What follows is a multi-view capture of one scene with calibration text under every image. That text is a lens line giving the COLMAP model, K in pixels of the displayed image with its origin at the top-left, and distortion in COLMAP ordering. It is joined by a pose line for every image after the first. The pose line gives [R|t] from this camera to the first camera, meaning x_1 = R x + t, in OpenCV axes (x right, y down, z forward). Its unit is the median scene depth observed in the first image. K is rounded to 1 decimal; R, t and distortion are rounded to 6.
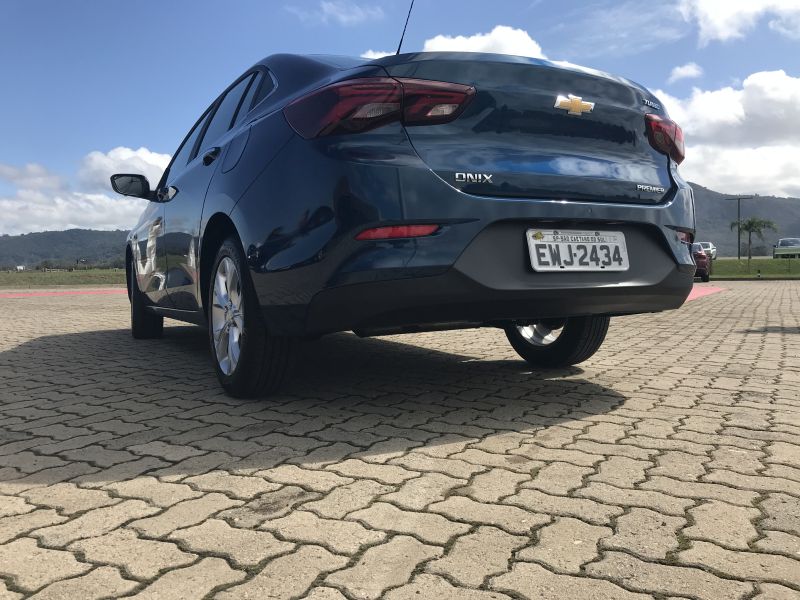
lens RADIAL K [[657.2, 0, 401.6], [0, 657.2, 303.4], [0, 0, 1]] dist [0.011844, 0.011831]
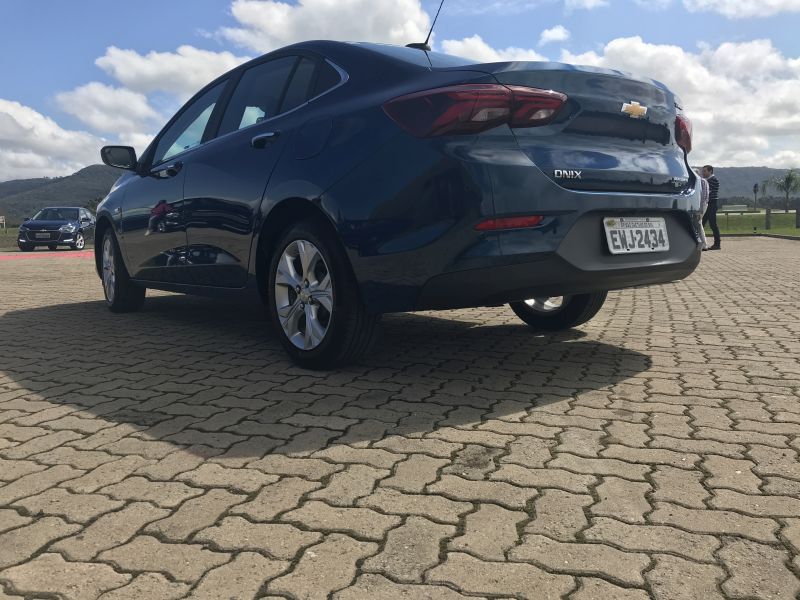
lens RADIAL K [[657.2, 0, 401.6], [0, 657.2, 303.4], [0, 0, 1]] dist [0.011844, 0.011831]
pose [[0.983797, -0.025601, 0.177449, -0.399921], [0.014296, 0.997803, 0.064697, -0.044808], [-0.178715, -0.061112, 0.982001, -0.101348]]
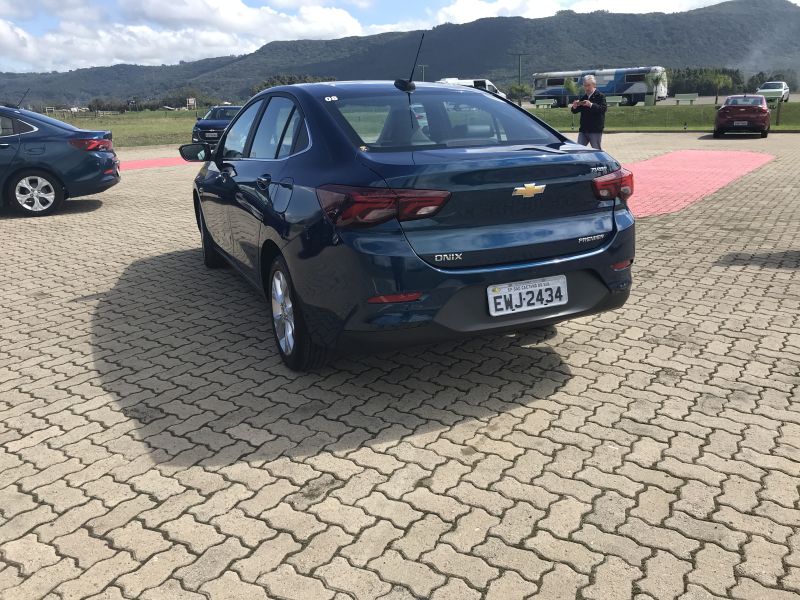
lens RADIAL K [[658.0, 0, 402.0], [0, 658.0, 297.7], [0, 0, 1]] dist [0.024935, -0.005970]
pose [[0.997006, 0.010956, -0.076548, 0.122660], [0.007643, 0.971103, 0.238539, -0.459336], [0.076949, -0.238410, 0.968111, -0.423945]]
